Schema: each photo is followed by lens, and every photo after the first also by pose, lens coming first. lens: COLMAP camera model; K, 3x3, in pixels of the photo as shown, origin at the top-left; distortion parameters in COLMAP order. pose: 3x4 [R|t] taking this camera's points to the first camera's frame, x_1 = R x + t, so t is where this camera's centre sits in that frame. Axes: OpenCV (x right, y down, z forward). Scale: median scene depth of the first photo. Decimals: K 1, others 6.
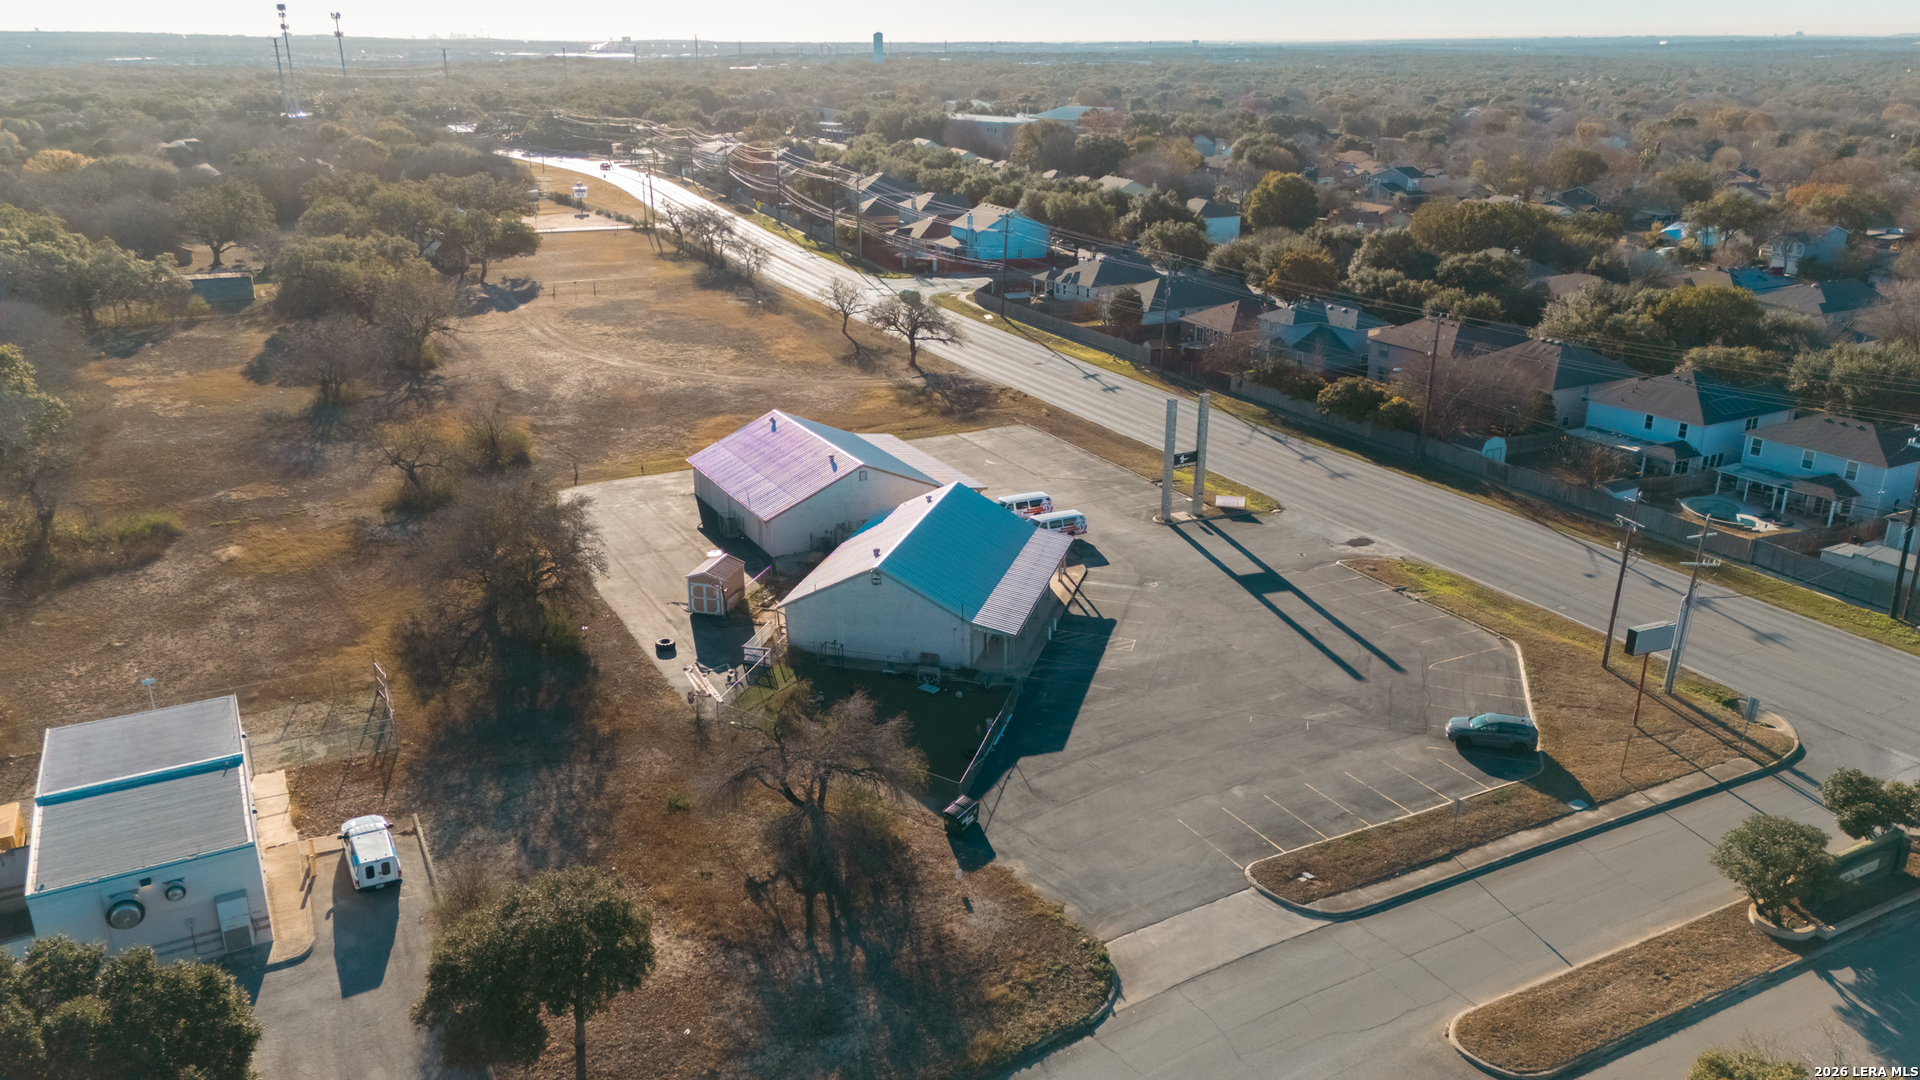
lens RADIAL K [[1401.1, 0, 958.9], [0, 1401.1, 553.1], [0, 0, 1]] dist [0.082083, -0.075145]
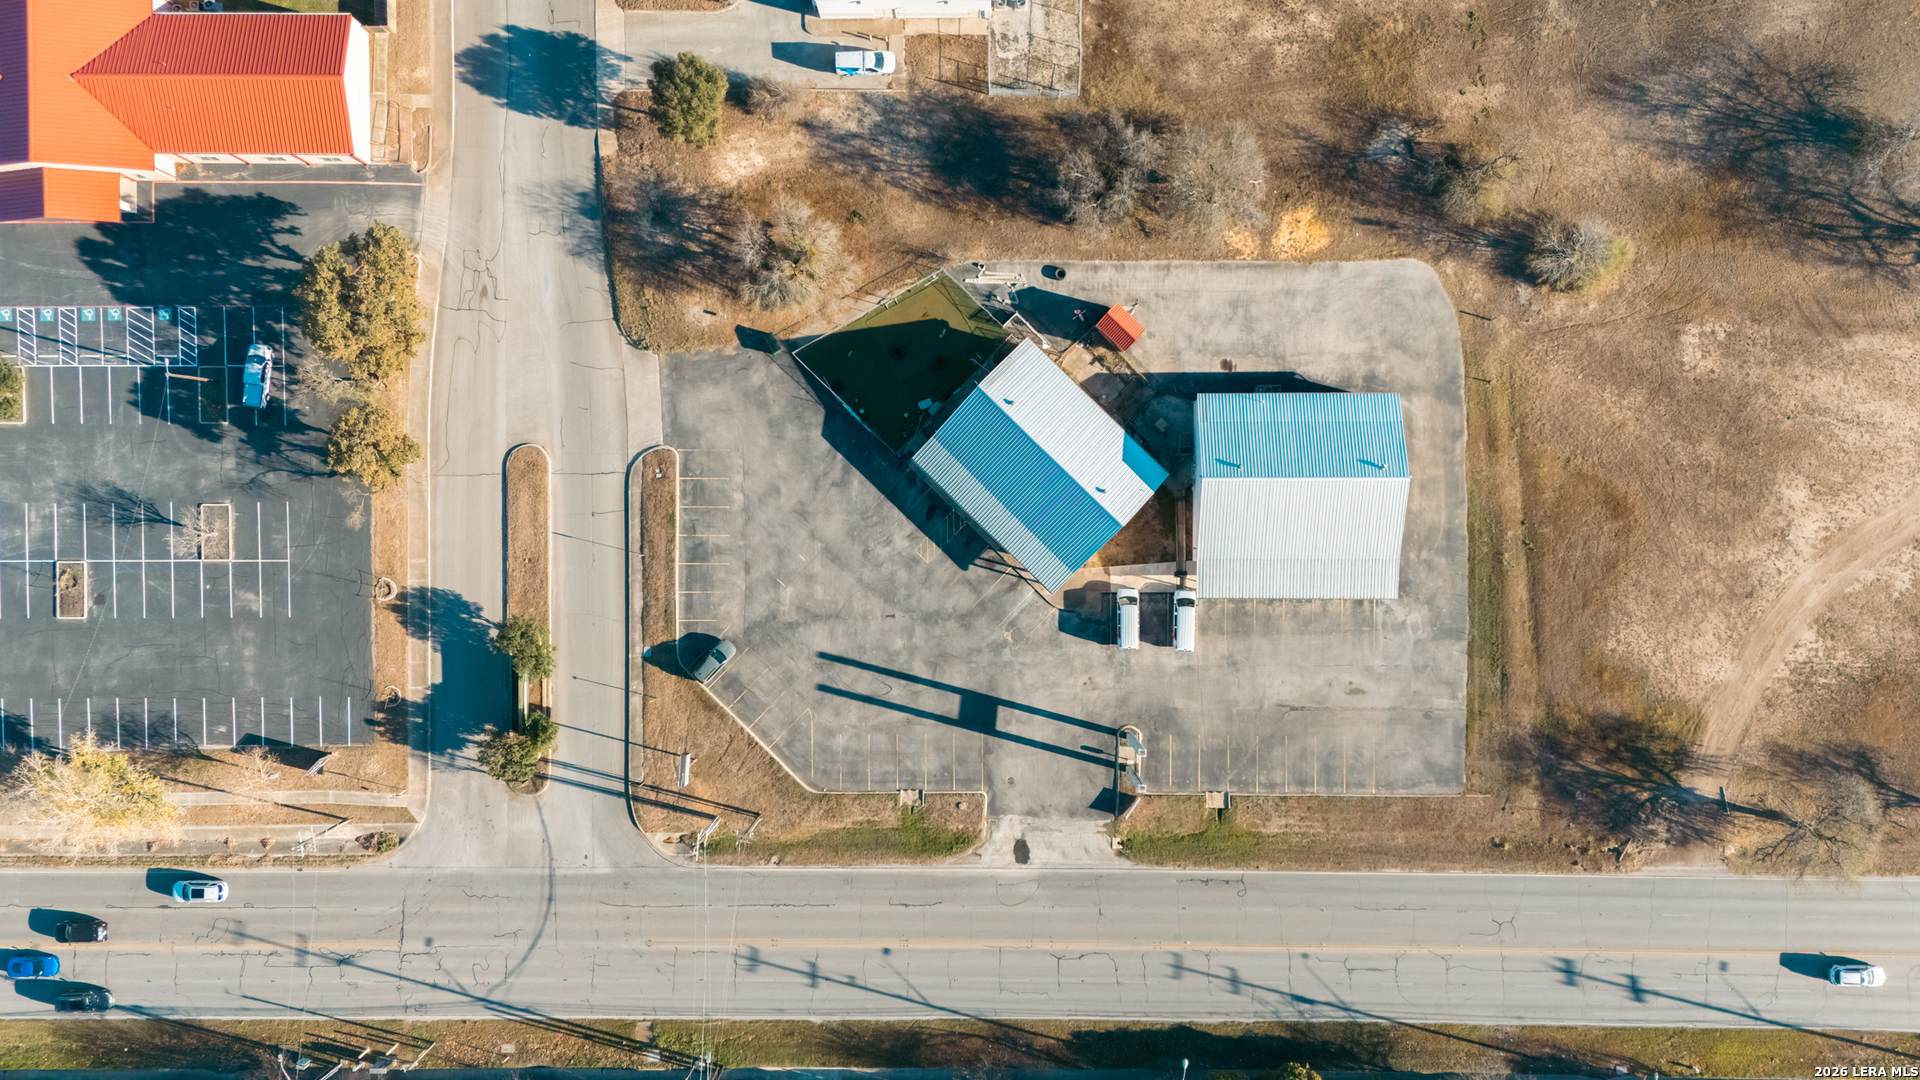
lens RADIAL K [[1401.1, 0, 958.9], [0, 1401.1, 553.1], [0, 0, 1]] dist [0.082083, -0.075145]
pose [[-0.475515, 0.879633, 0.011411, 0.095622], [-0.294472, -0.171383, 0.940167, -1.491888], [0.828958, 0.443704, 0.340523, 0.587044]]
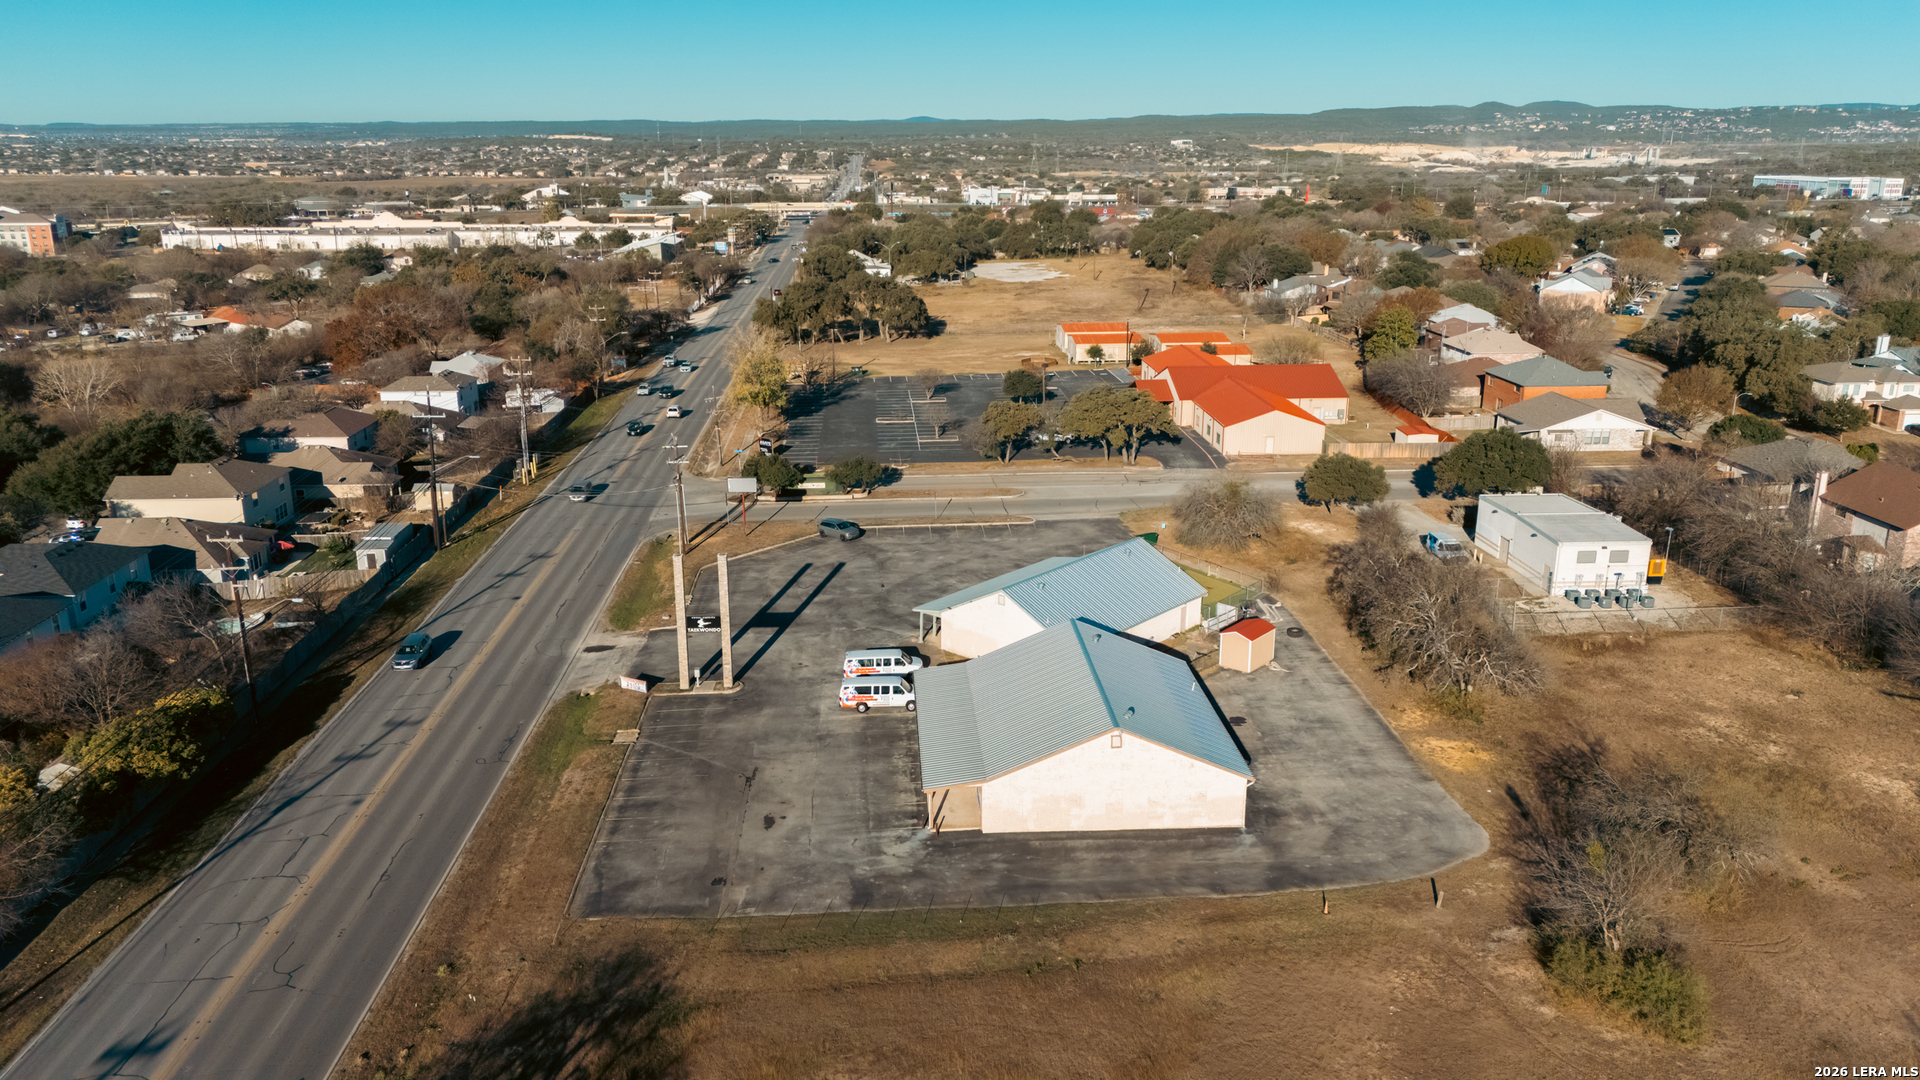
lens RADIAL K [[1401.1, 0, 958.9], [0, 1401.1, 553.1], [0, 0, 1]] dist [0.082083, -0.075145]
pose [[-0.907068, -0.119550, 0.403654, -0.476774], [0.146531, 0.809218, 0.568942, -0.821590], [-0.394661, 0.575217, -0.716497, 2.170147]]
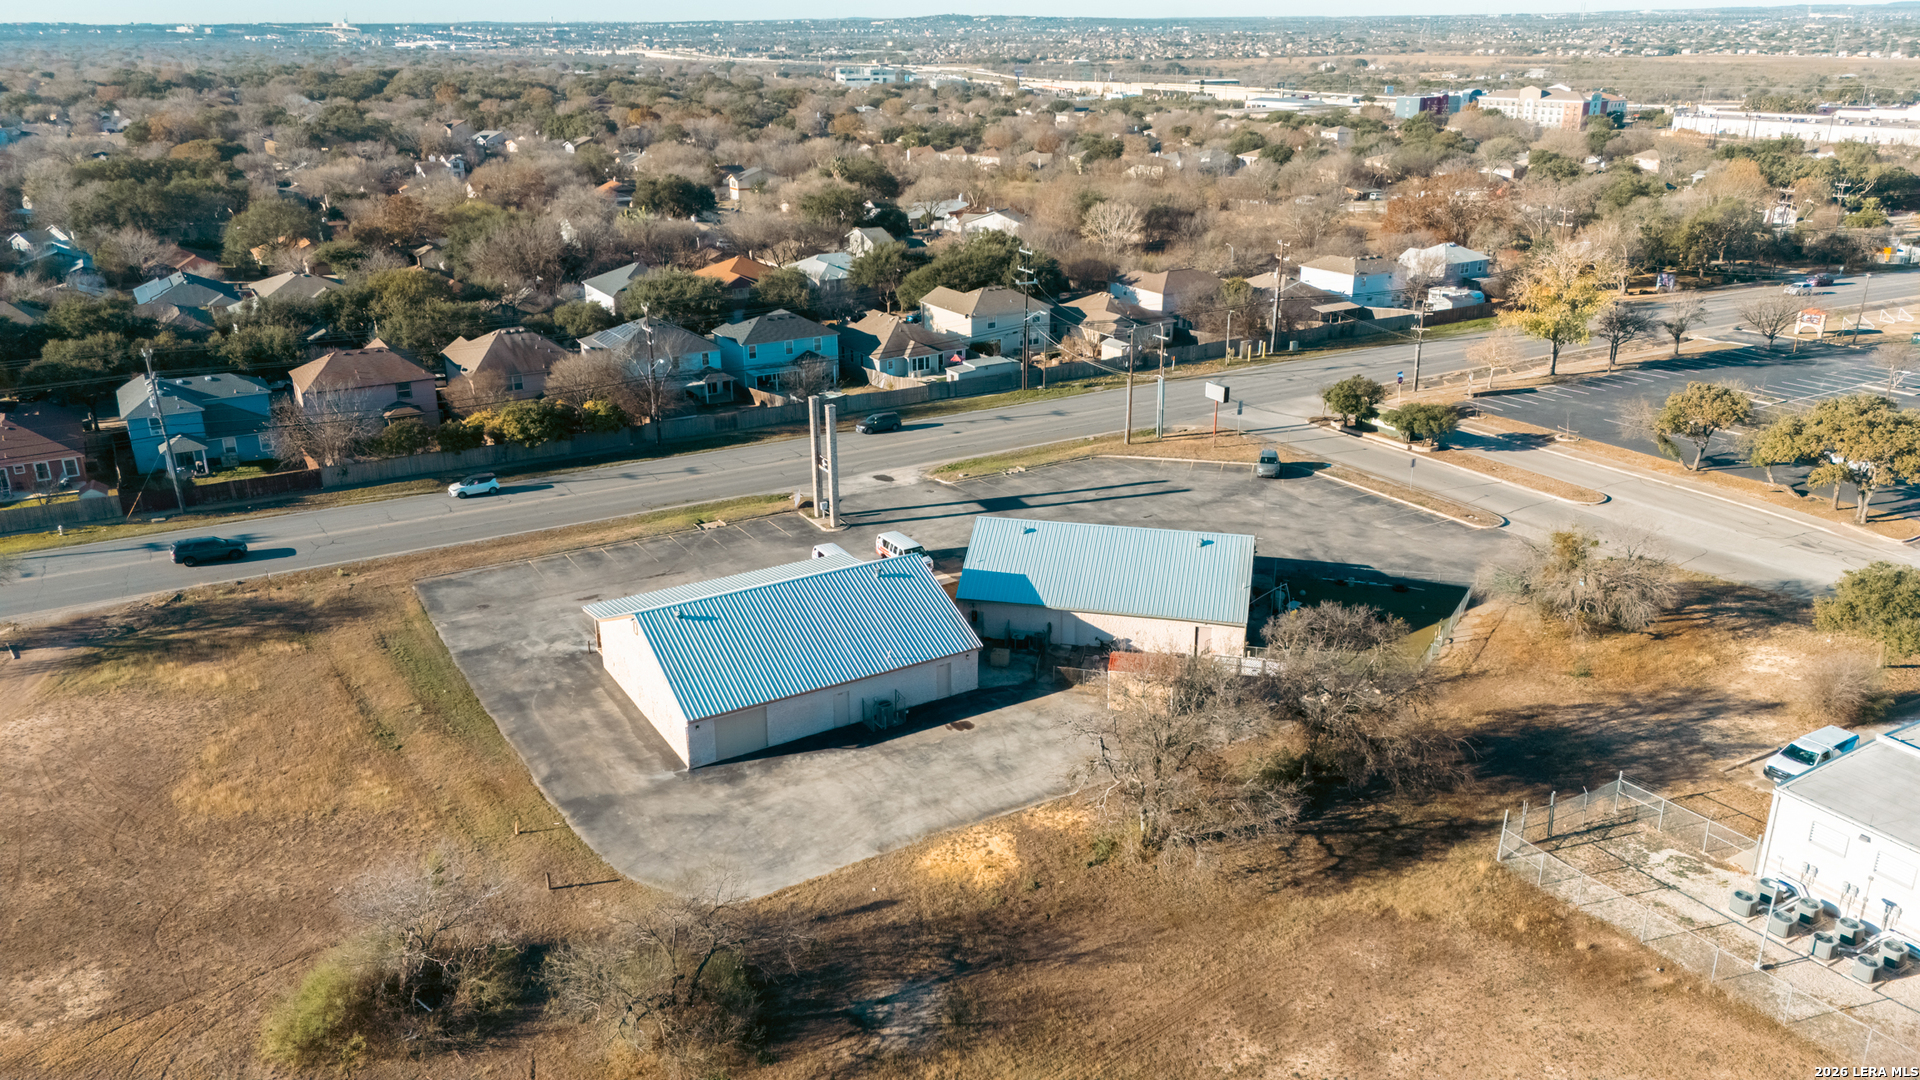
lens RADIAL K [[1401.1, 0, 958.9], [0, 1401.1, 553.1], [0, 0, 1]] dist [0.082083, -0.075145]
pose [[-0.041340, -0.352459, 0.934914, -1.111210], [0.351149, 0.870896, 0.343851, -0.447312], [-0.935407, 0.342509, 0.087763, 1.183657]]
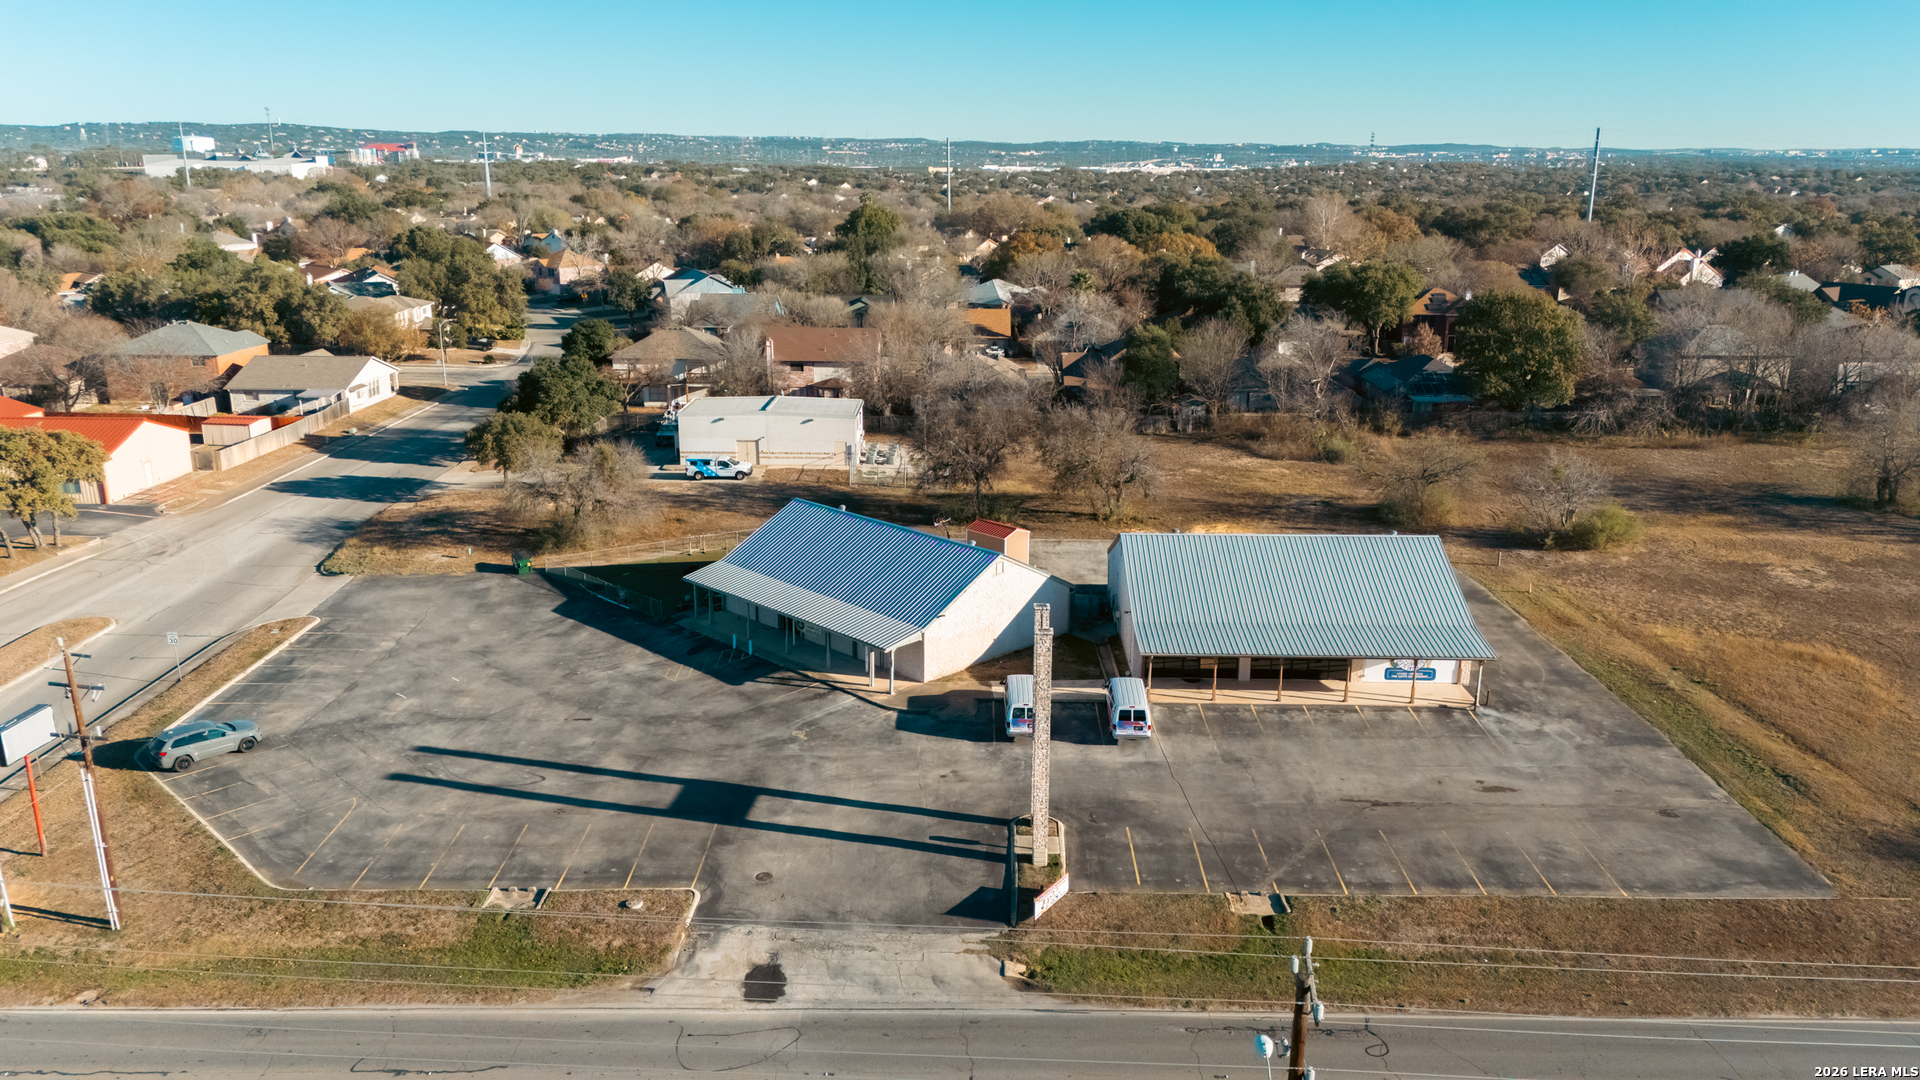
lens RADIAL K [[1411.0, 0, 960.0], [0, 1411.0, 540.0], [0, 0, 1]] dist [0.047859, -0.004131]
pose [[-0.484258, 0.230192, -0.844101, 0.834781], [-0.307055, 0.858690, 0.410327, -0.464458], [0.819275, 0.457889, -0.345146, 1.570333]]
